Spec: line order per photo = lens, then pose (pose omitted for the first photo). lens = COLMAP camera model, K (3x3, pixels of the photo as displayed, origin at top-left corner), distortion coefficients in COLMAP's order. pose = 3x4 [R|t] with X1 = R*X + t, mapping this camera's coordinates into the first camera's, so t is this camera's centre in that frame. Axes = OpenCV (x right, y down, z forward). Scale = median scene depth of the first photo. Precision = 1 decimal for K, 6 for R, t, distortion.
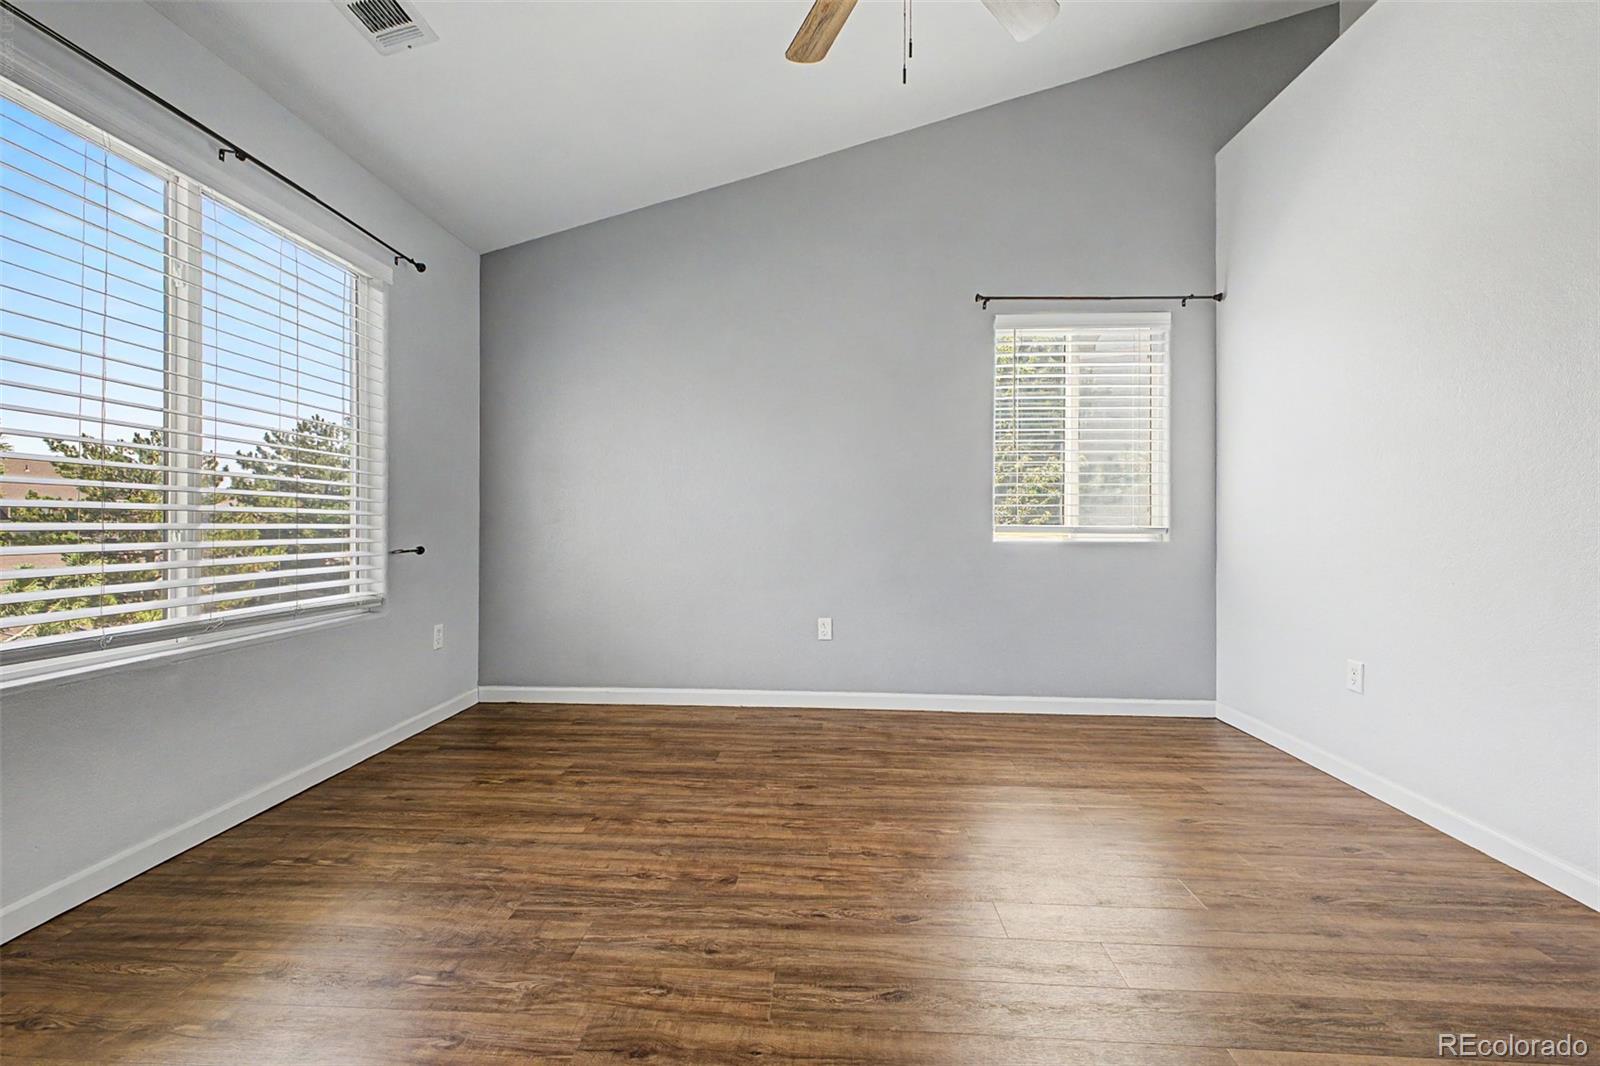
lens RADIAL K [[638.2, 0, 797.0], [0, 638.2, 523.0], [0, 0, 1]] dist [0.025764, -0.010859]
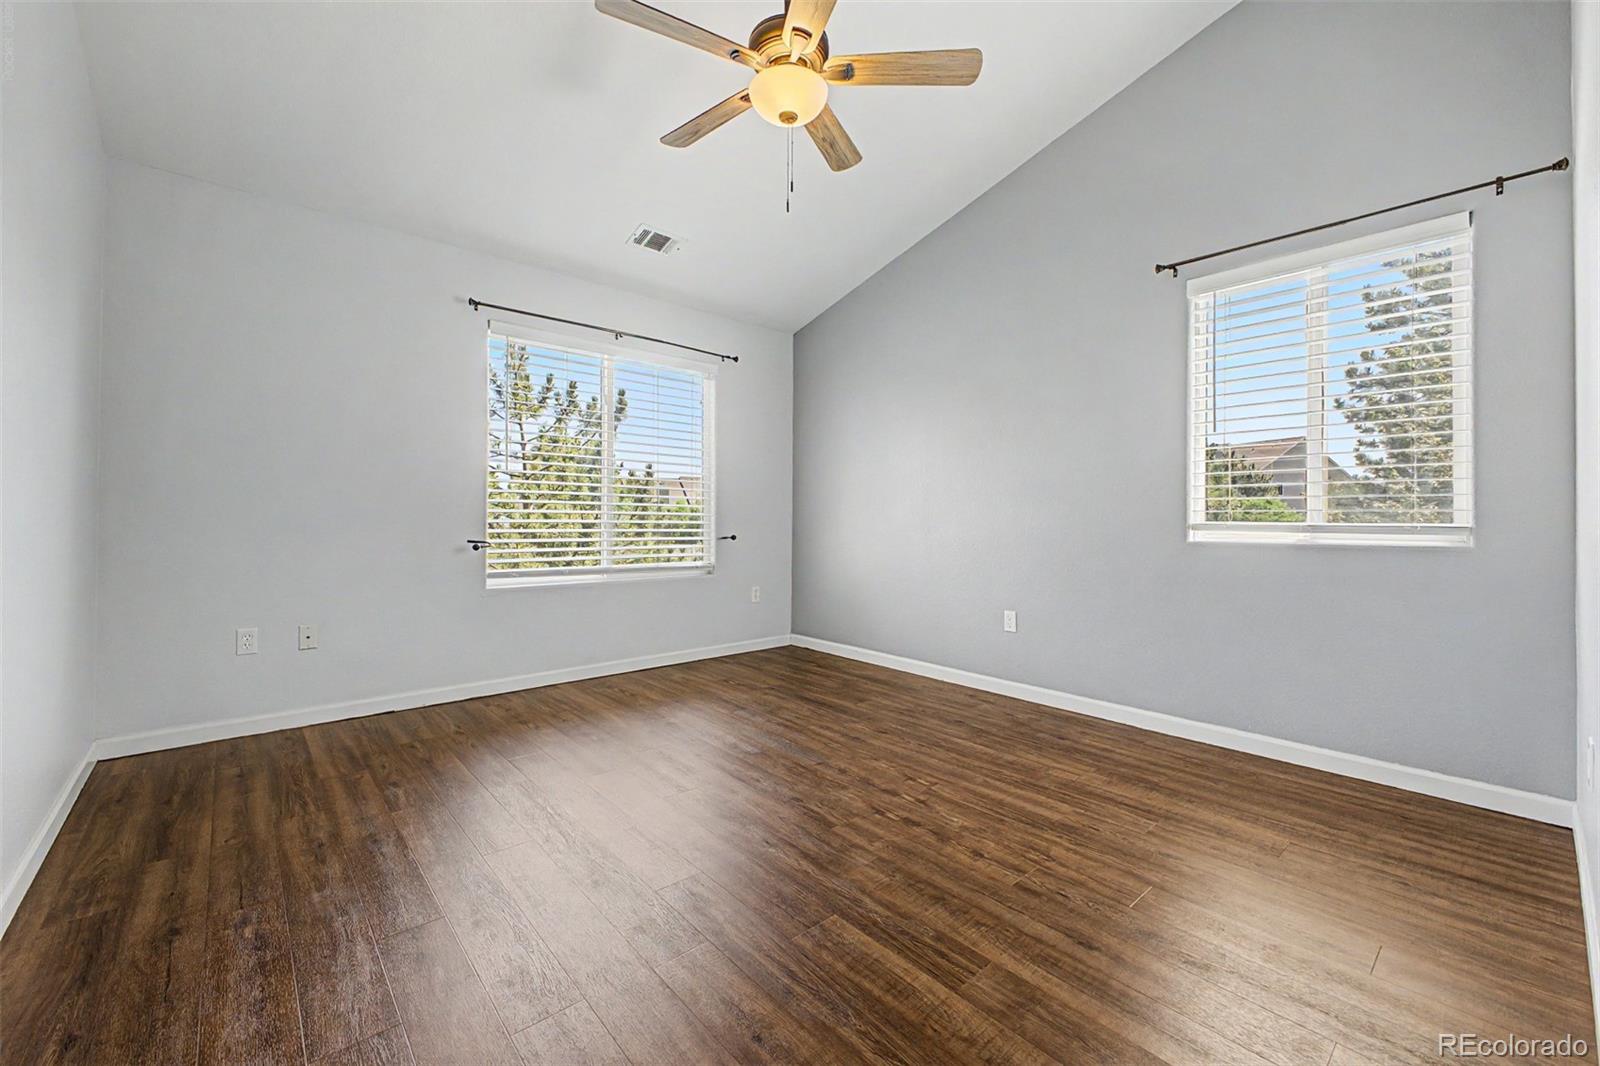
lens RADIAL K [[646.4, 0, 796.4], [0, 646.4, 520.4], [0, 0, 1]] dist [0.014644, -0.000311]
pose [[0.691742, -0.000697, -0.722144, 0.696249], [-0.003362, 0.999986, -0.004187, 0.007107], [0.722137, 0.005324, 0.691730, 0.009840]]
